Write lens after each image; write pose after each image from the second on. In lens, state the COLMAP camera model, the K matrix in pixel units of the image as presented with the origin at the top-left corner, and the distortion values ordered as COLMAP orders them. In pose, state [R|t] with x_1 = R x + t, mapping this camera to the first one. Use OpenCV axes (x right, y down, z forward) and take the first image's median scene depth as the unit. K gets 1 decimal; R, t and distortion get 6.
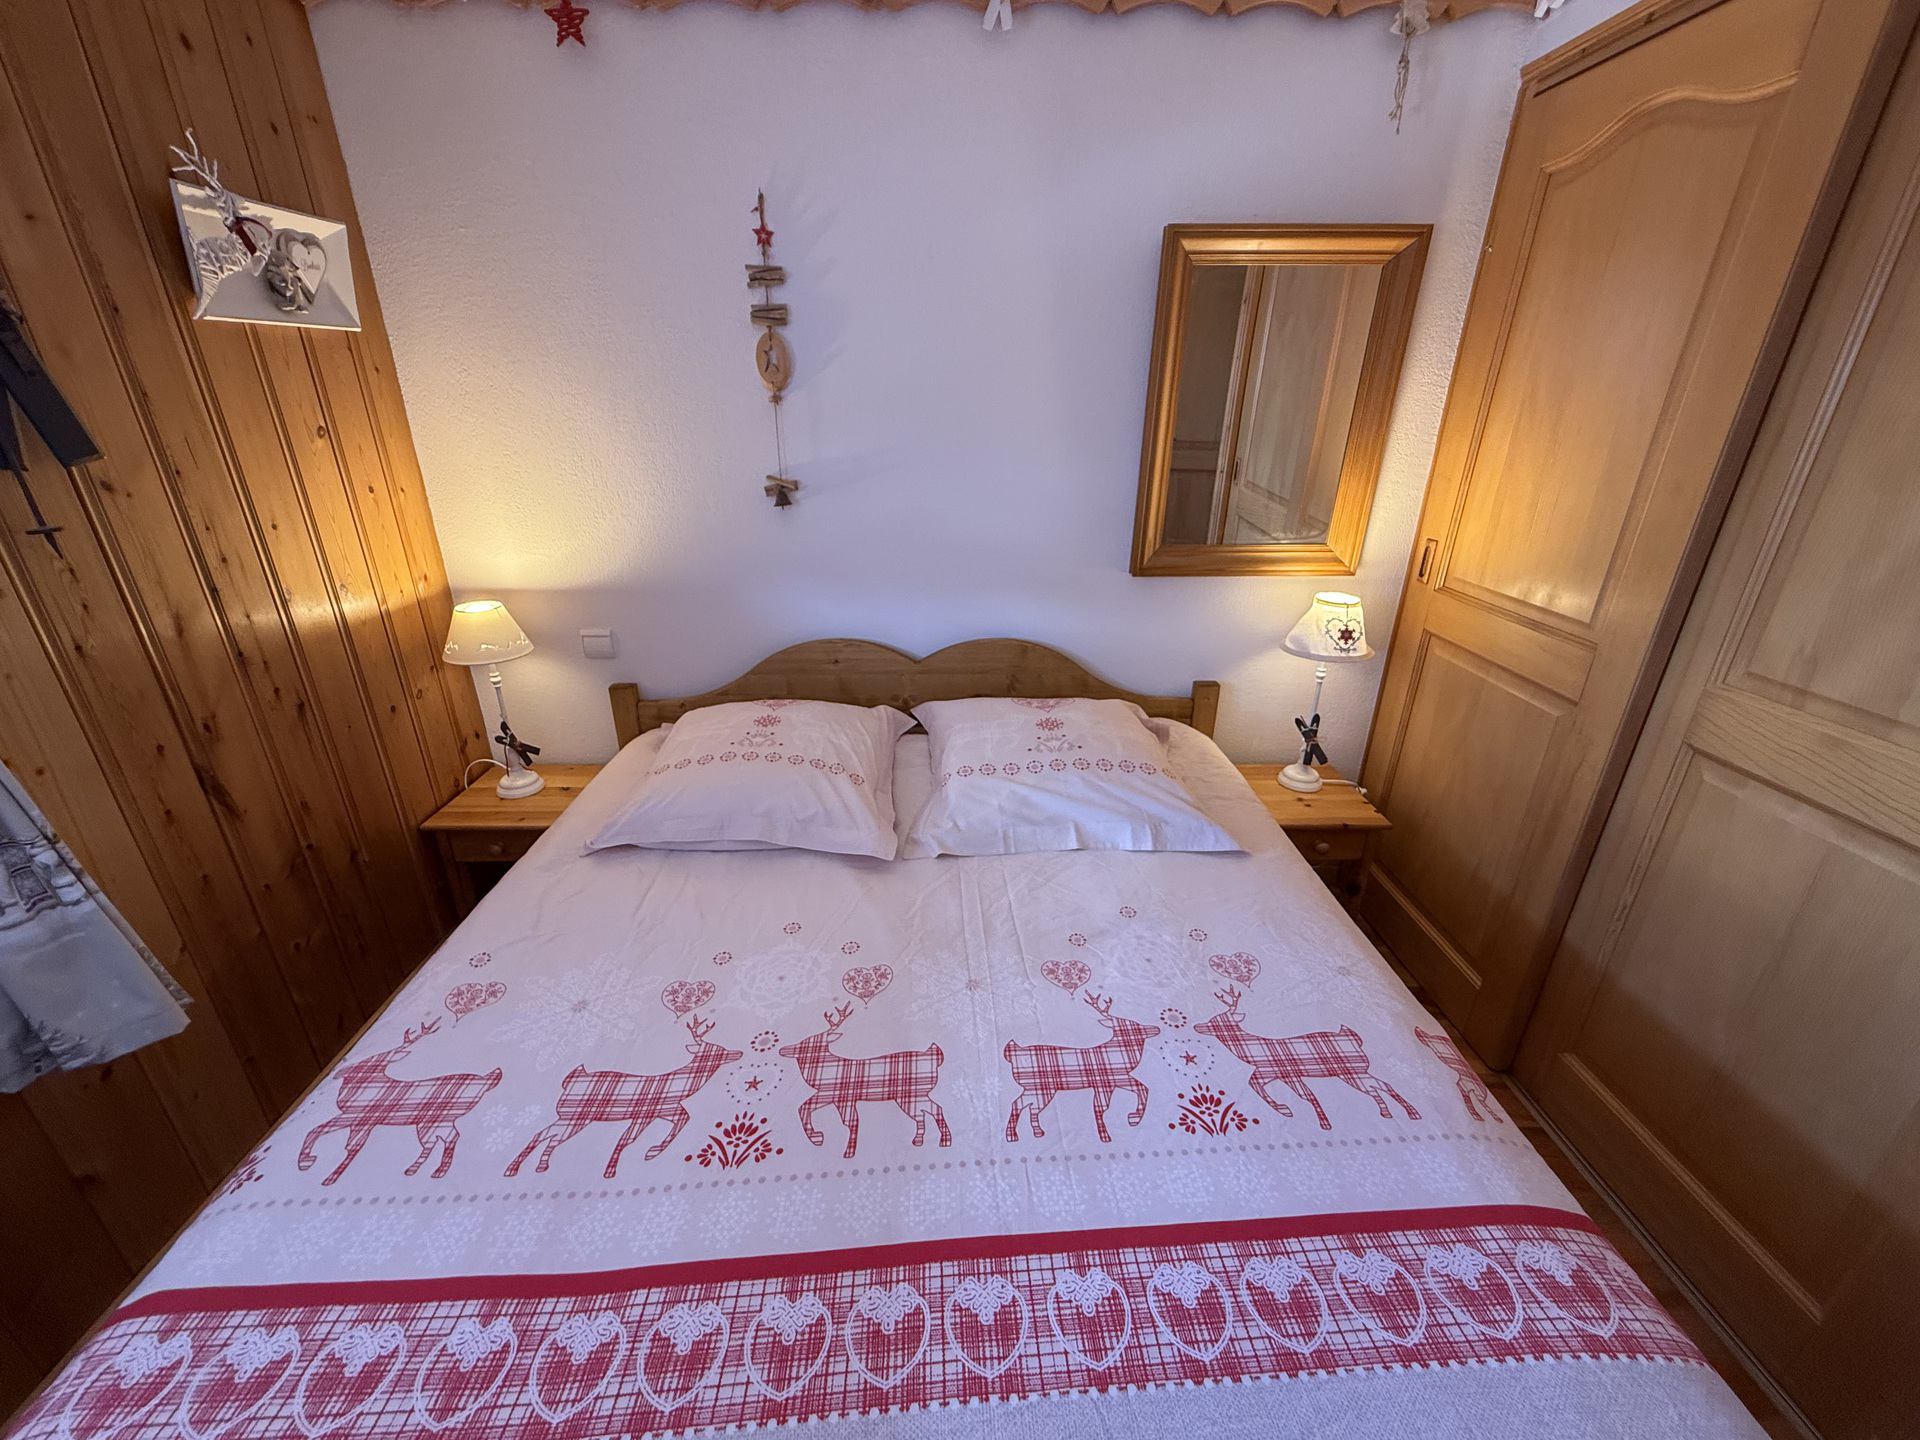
lens RADIAL K [[760.6, 0, 958.2], [0, 760.6, 717.8], [0, 0, 1]] dist [0.001646, -0.000009]
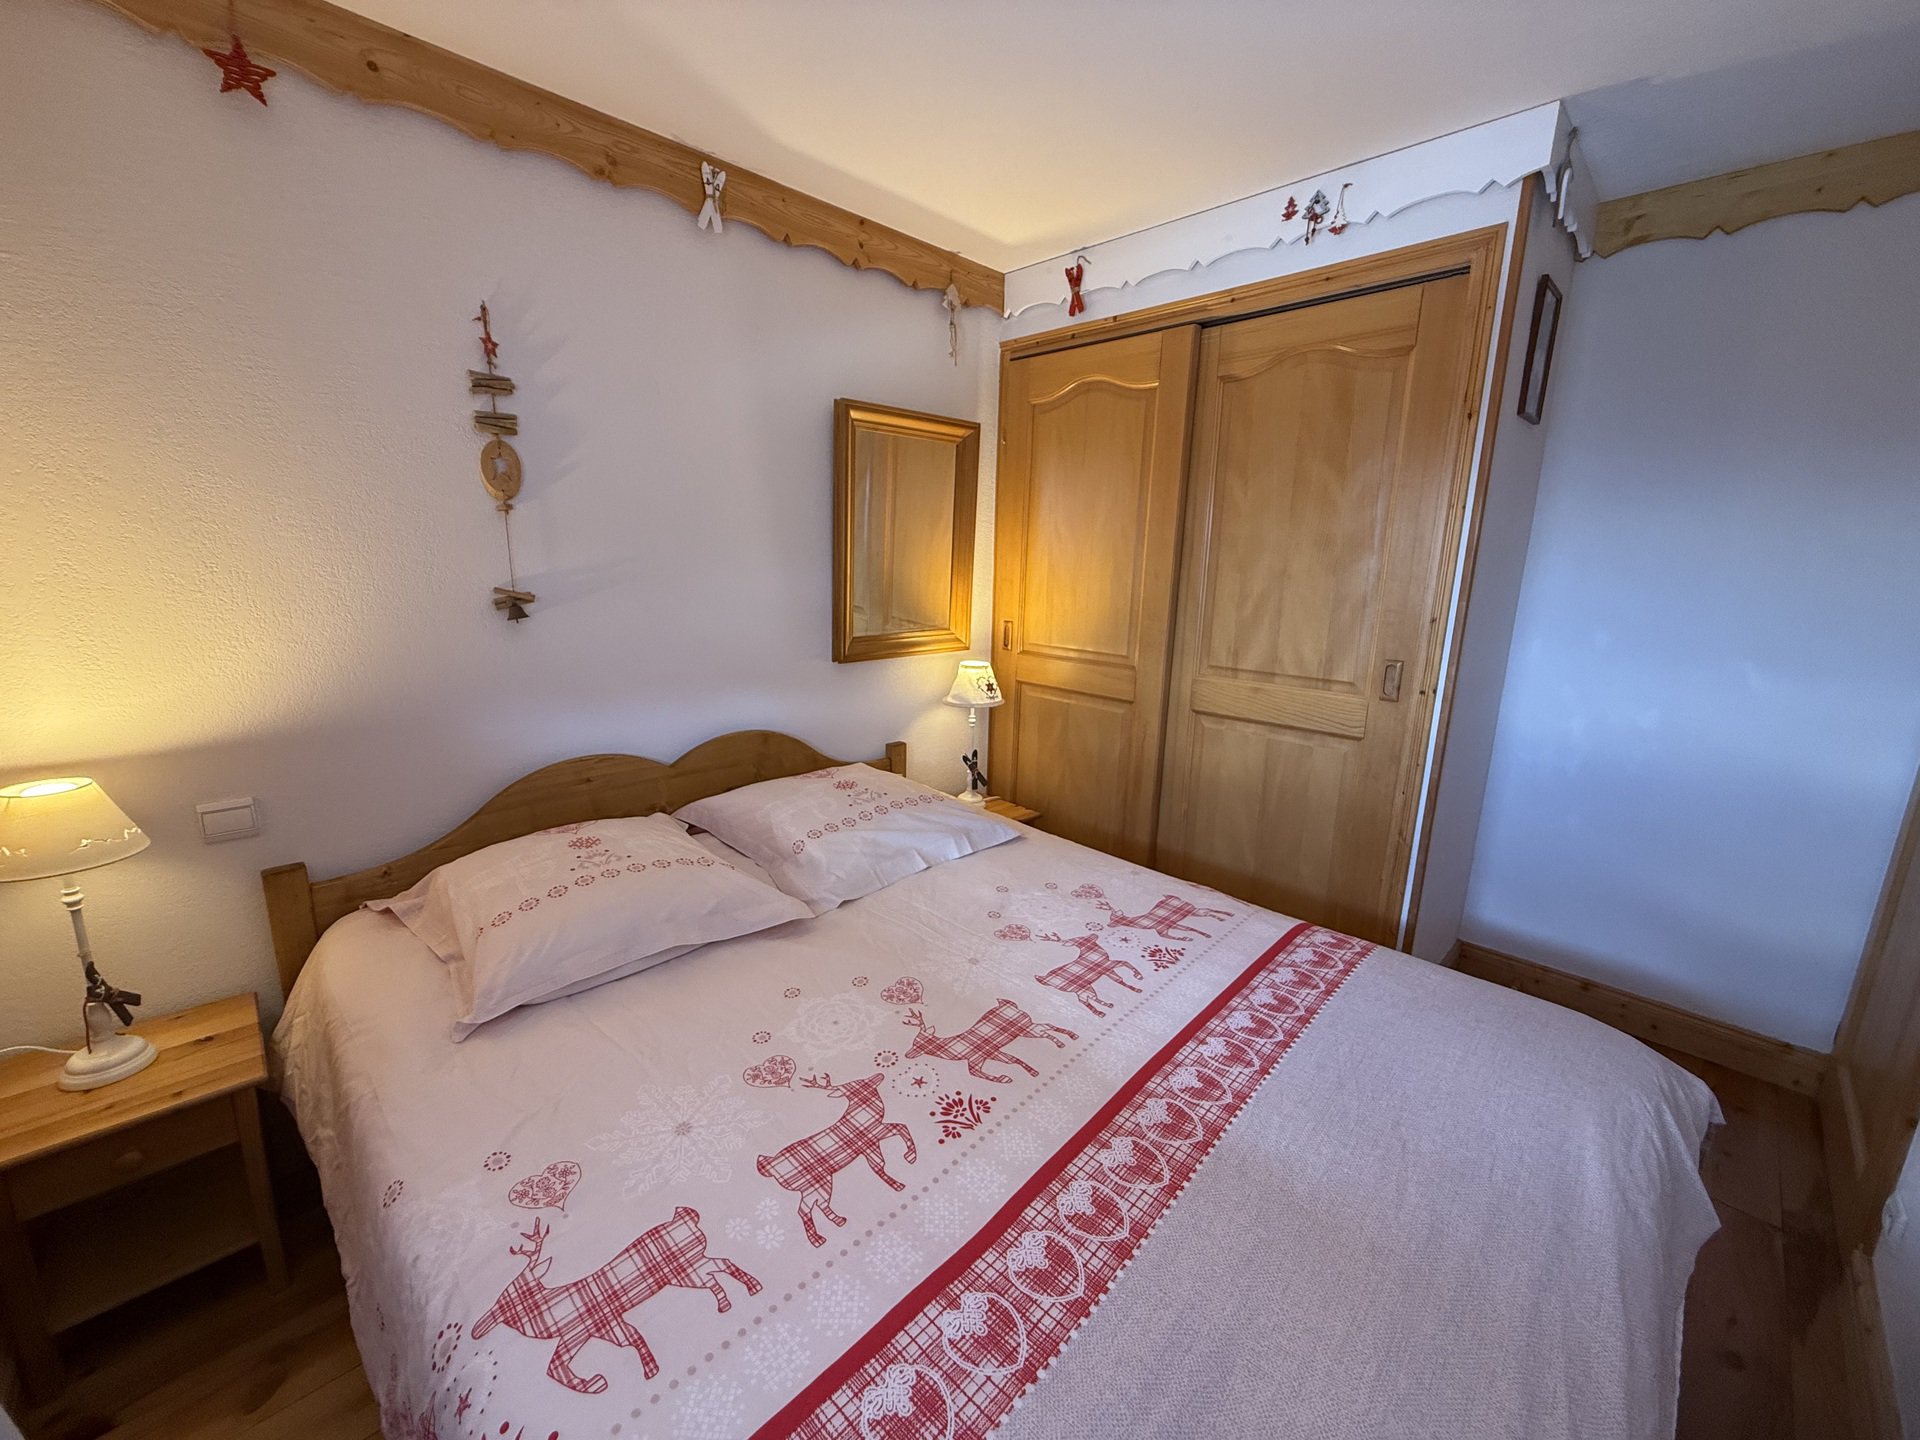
lens RADIAL K [[760.6, 0, 954.3], [0, 760.6, 715.9], [0, 0, 1]] dist [0.001646, -0.000009]
pose [[0.727952, -0.131898, 0.672821, -0.544649], [0.248486, 0.965359, -0.079601, 0.041911], [-0.639015, 0.225133, 0.735510, 0.022173]]
